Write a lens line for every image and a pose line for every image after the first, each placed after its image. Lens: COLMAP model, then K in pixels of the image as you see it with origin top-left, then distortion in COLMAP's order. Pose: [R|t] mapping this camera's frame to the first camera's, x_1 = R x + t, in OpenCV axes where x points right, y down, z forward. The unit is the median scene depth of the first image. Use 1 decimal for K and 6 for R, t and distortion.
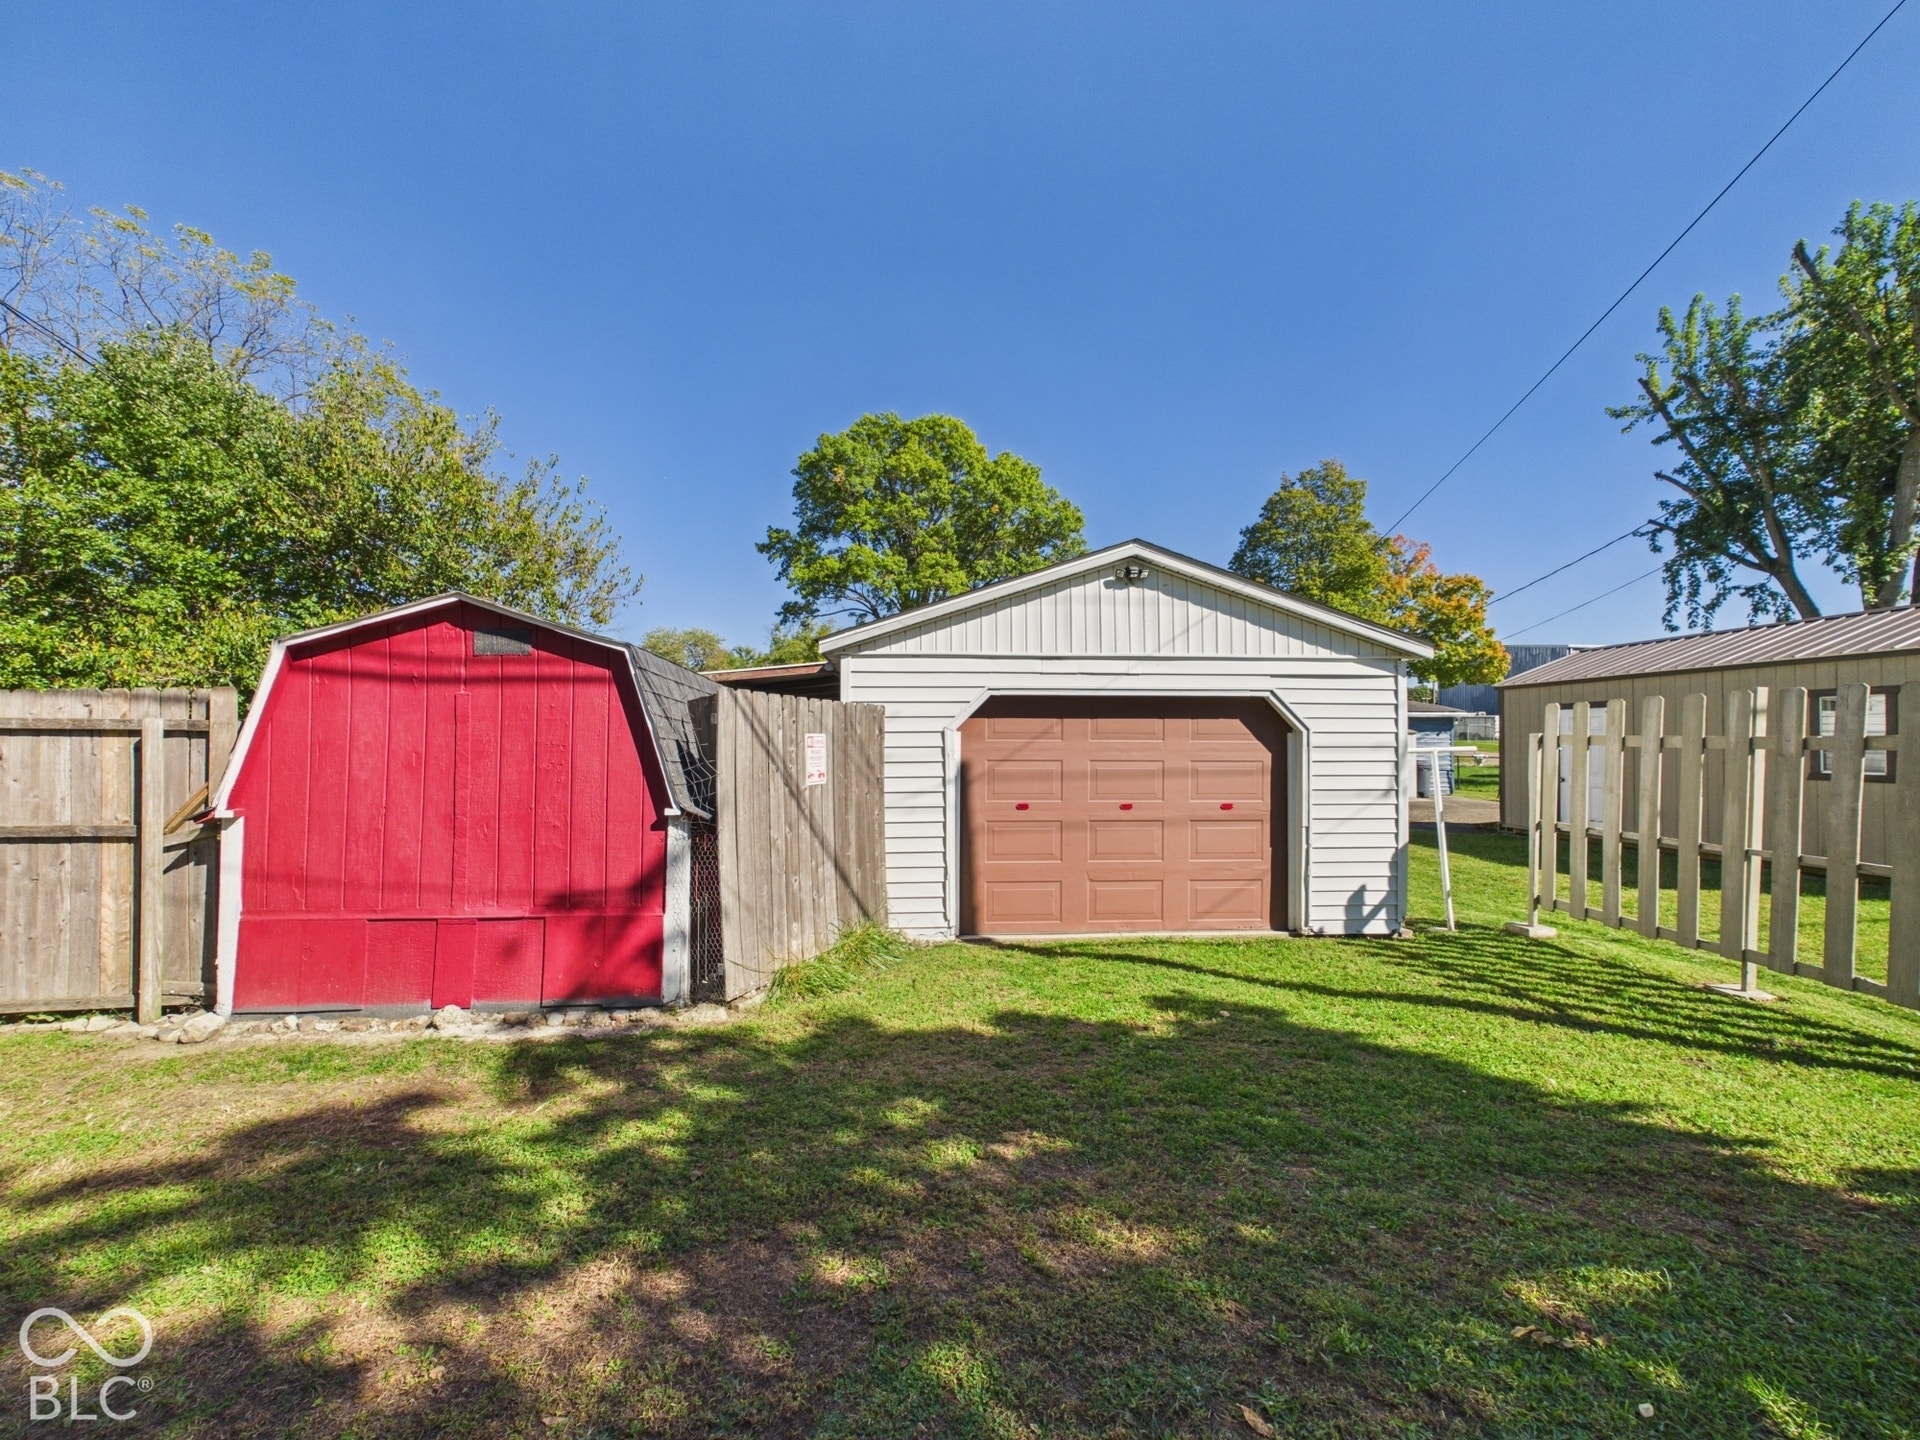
lens RADIAL K [[773.3, 0, 967.1], [0, 773.3, 732.2], [0, 0, 1]] dist [0.000545, -0.000225]
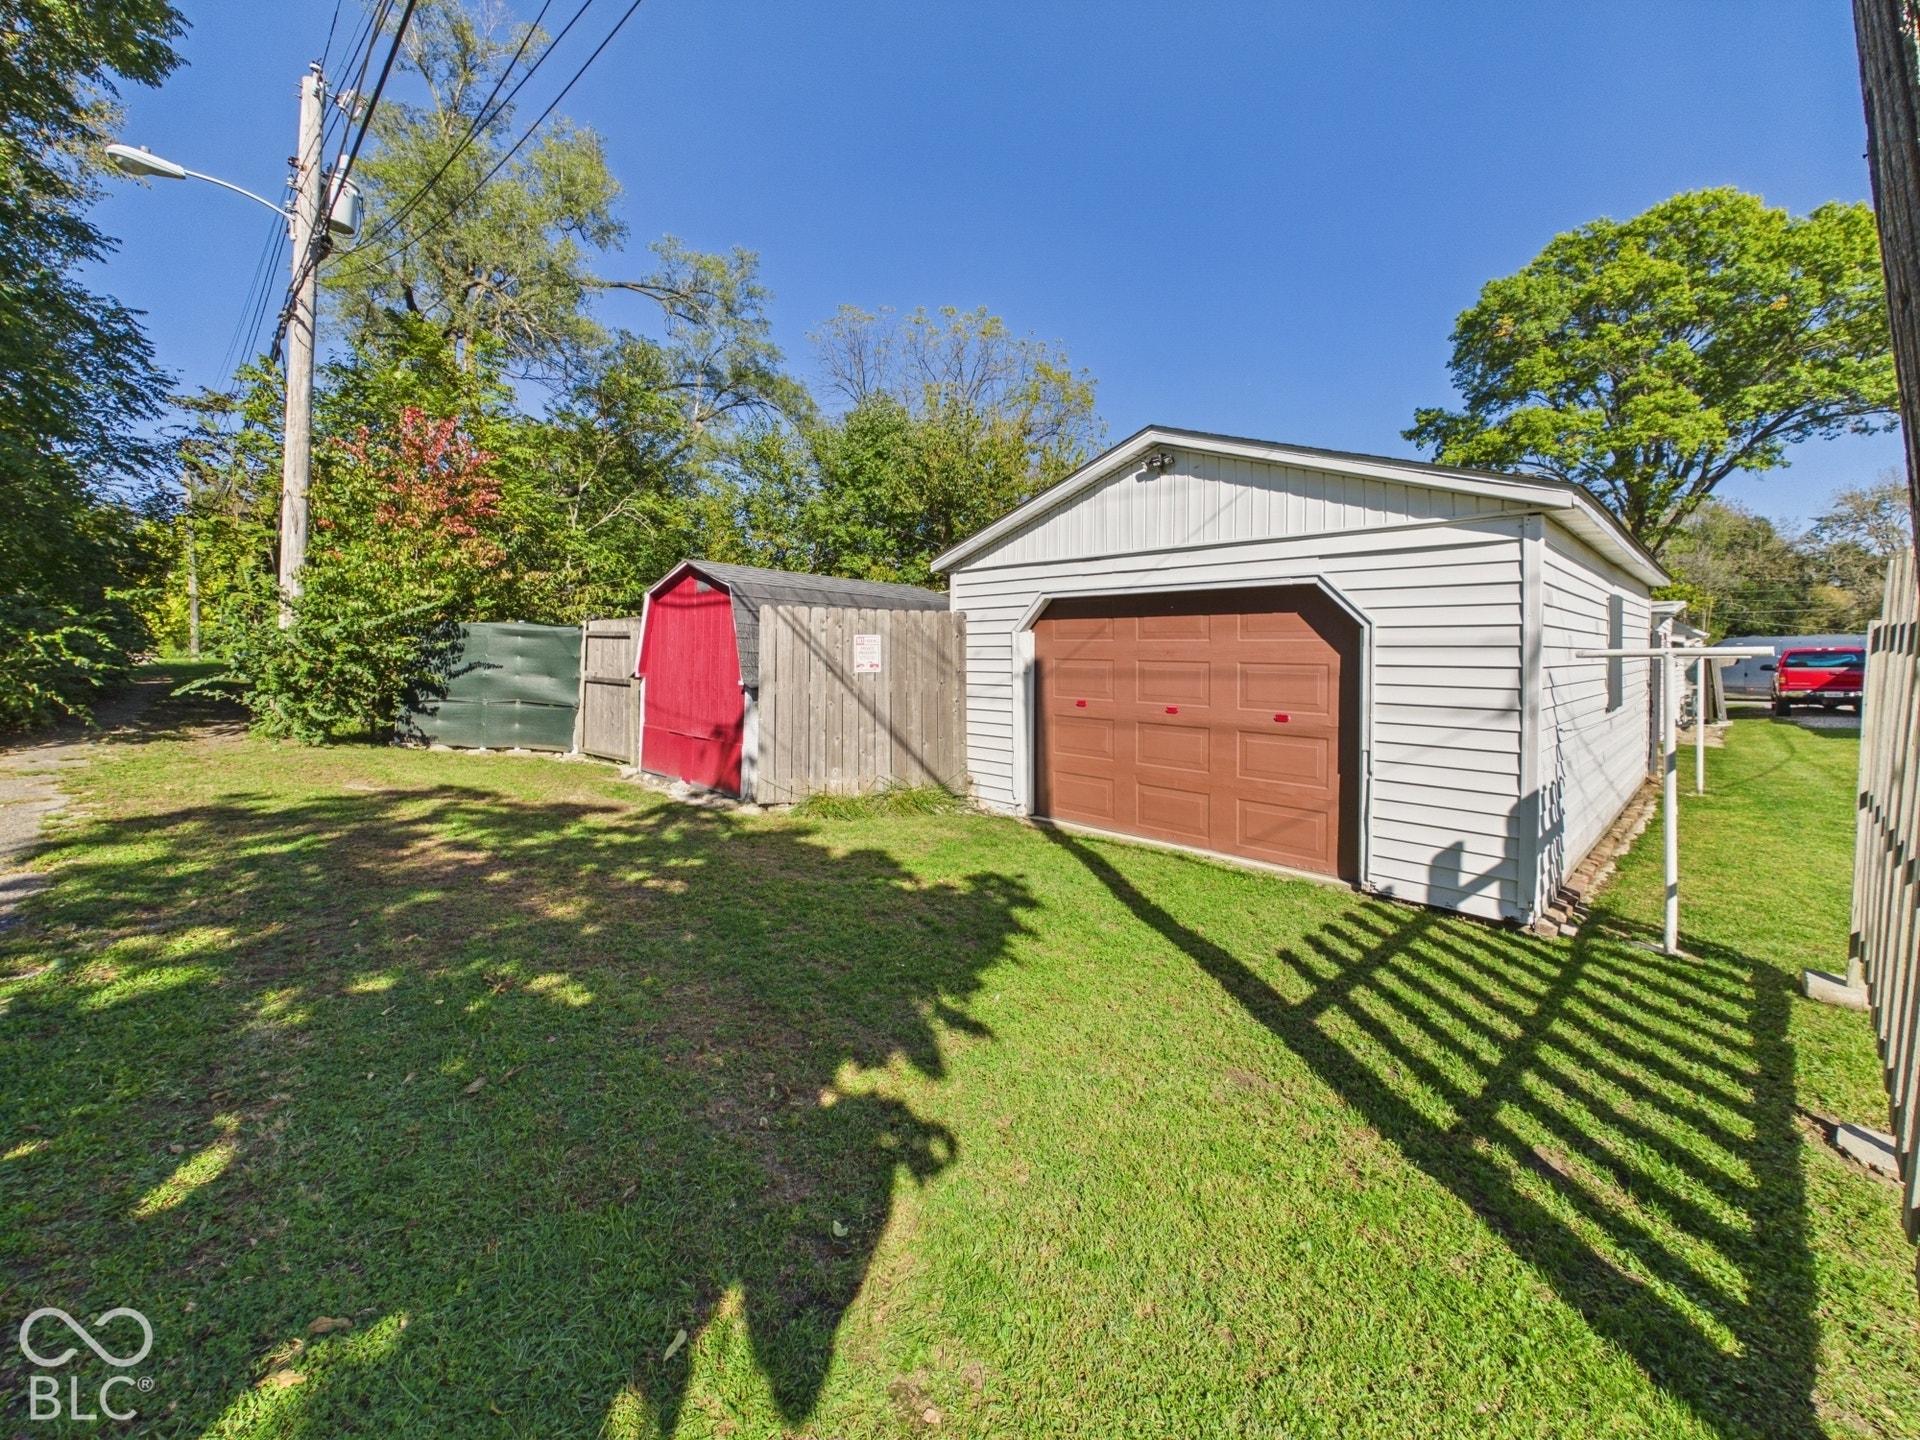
lens RADIAL K [[782.9, 0, 963.0], [0, 782.9, 657.6], [0, 0, 1]] dist [-0.000046, -0.000094]
pose [[0.636803, 0.011129, -0.770947, 0.779211], [0.002104, 0.999867, 0.016172, 0.017157], [0.771024, -0.011920, 0.636694, 0.200528]]
